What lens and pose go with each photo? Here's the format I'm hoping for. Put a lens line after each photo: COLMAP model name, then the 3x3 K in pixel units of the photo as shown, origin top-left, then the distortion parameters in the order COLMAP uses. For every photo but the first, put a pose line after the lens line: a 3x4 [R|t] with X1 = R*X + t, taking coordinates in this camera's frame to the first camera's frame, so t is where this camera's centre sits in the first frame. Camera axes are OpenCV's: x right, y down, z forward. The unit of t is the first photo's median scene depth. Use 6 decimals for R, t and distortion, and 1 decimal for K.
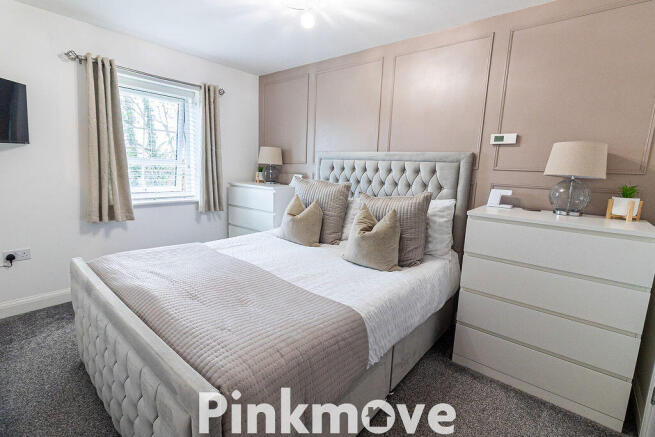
lens RADIAL K [[303.2, 0, 327.2], [0, 303.2, 211.2], [0, 0, 1]] dist [-0.001202, 0.000032]
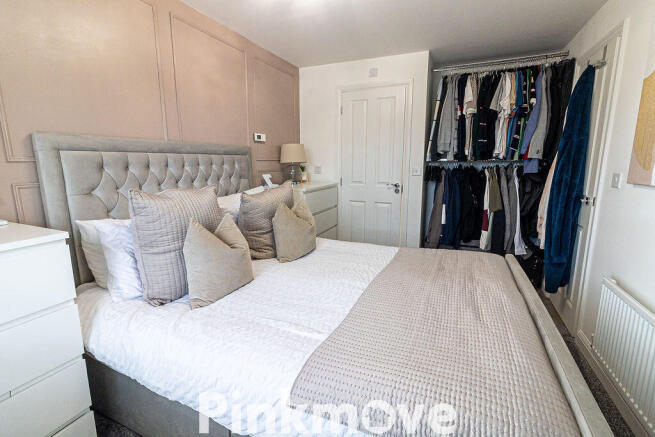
lens RADIAL K [[303.2, 0, 327.2], [0, 303.2, 211.2], [0, 0, 1]] dist [-0.001202, 0.000032]
pose [[-0.282117, -0.182319, 0.941897, -0.824720], [0.145667, 0.962254, 0.229889, -0.186053], [-0.948257, 0.202059, -0.244910, 1.094353]]
